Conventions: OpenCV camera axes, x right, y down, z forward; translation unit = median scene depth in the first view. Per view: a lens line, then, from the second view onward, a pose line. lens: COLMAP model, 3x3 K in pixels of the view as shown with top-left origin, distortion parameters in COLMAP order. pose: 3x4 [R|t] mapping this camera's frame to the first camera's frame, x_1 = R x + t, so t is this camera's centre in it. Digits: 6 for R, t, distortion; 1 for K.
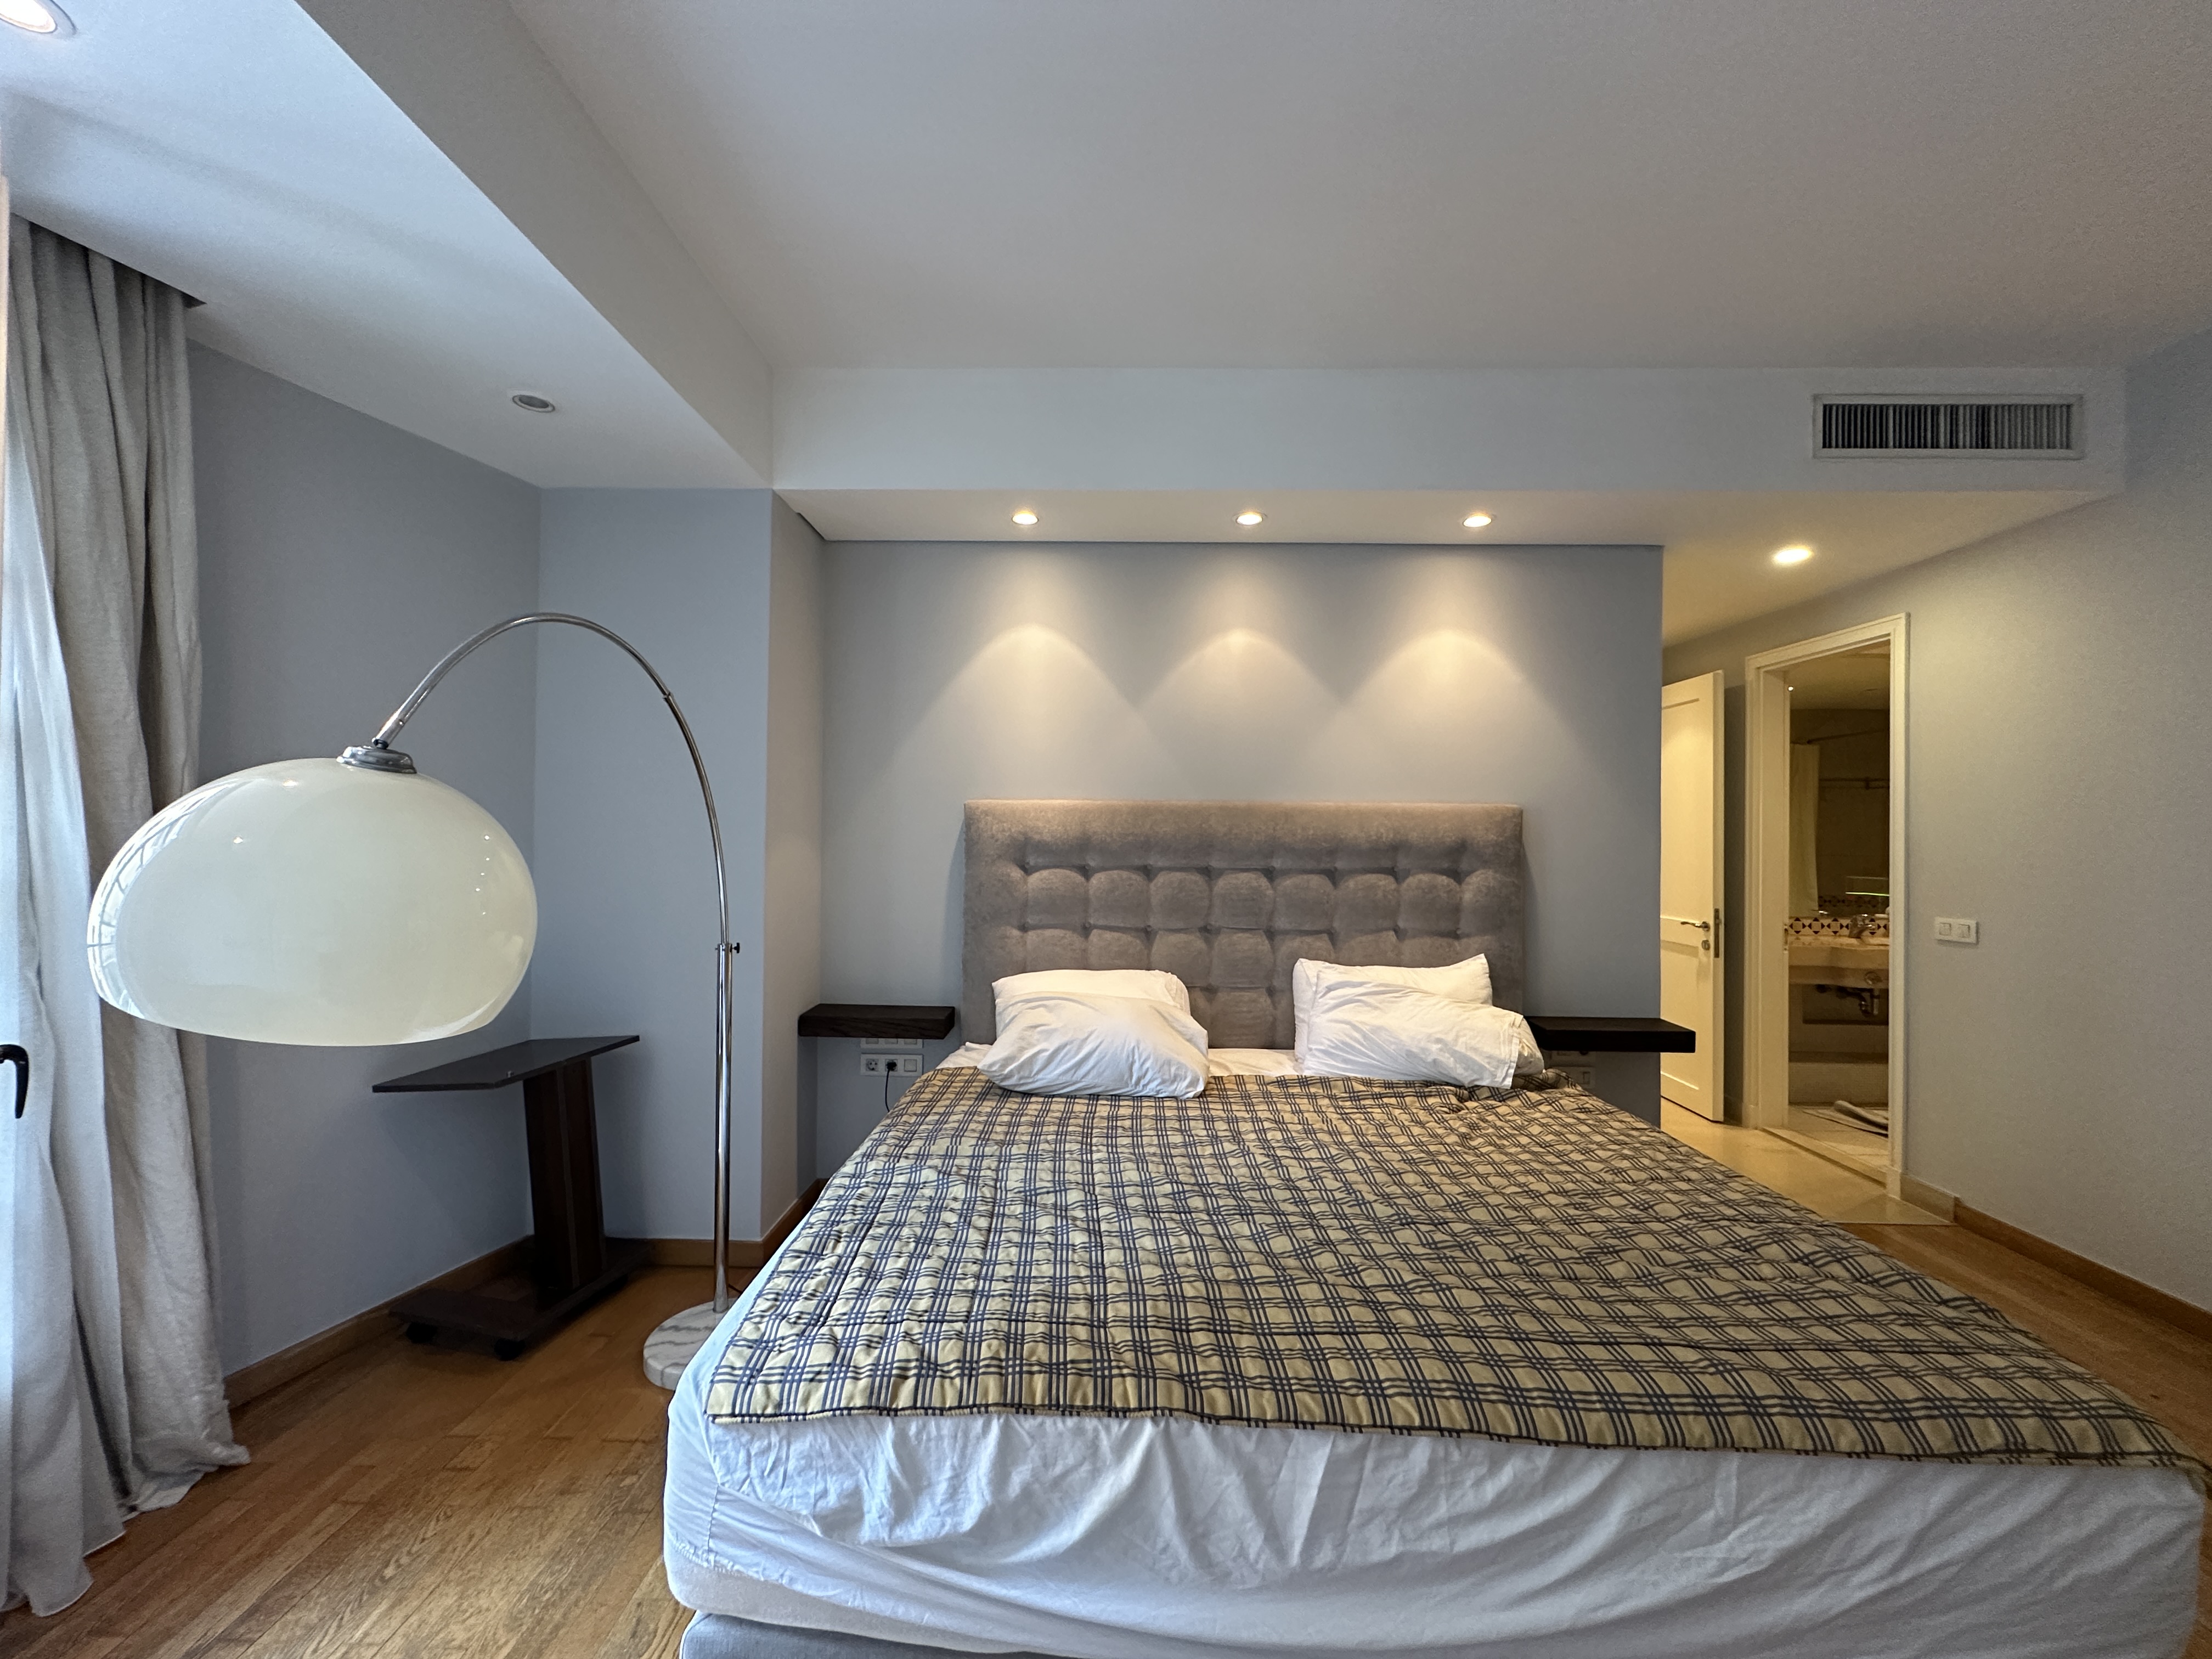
lens RADIAL K [[882.3, 0, 1103.4], [0, 882.3, 827.3], [0, 0, 1]] dist [-0.006796, 0.001516]
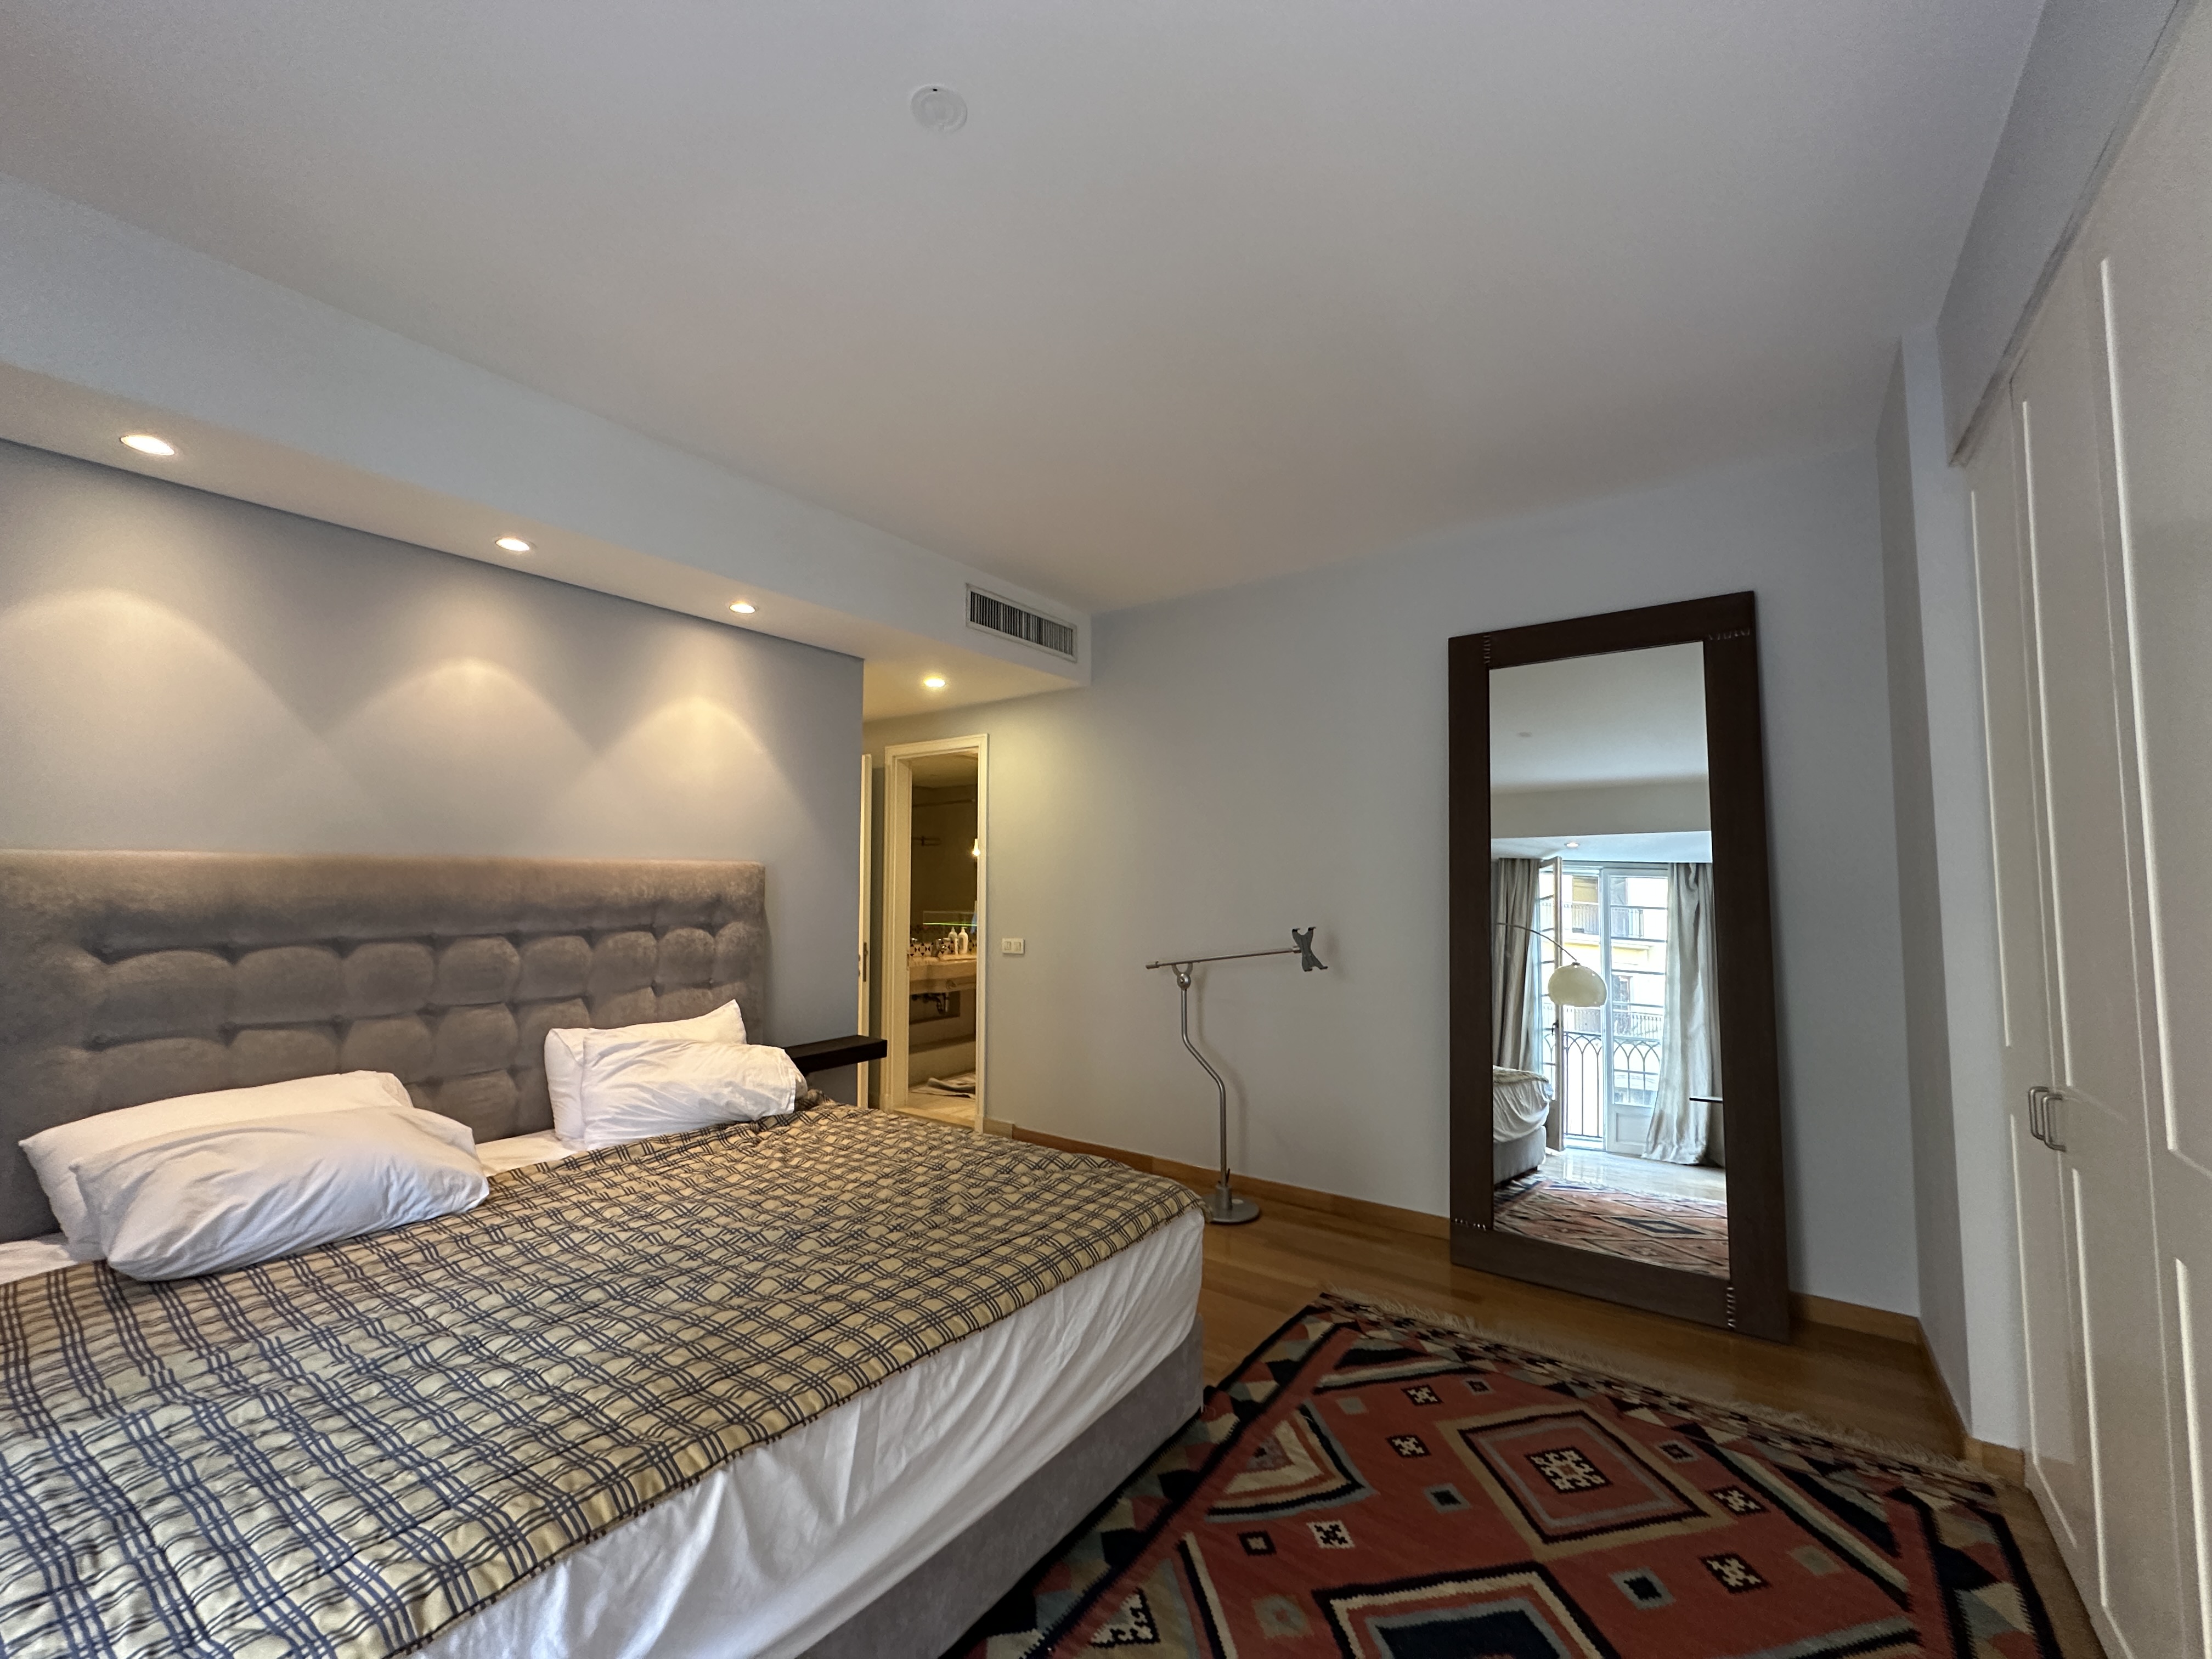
lens RADIAL K [[882.3, 0, 1103.3], [0, 882.3, 828.8], [0, 0, 1]] dist [-0.006796, 0.001516]
pose [[0.564501, 0.036582, 0.824621, -0.289315], [0.000502, 0.999002, -0.044661, -0.024687], [-0.825432, 0.025626, 0.563920, 0.002086]]
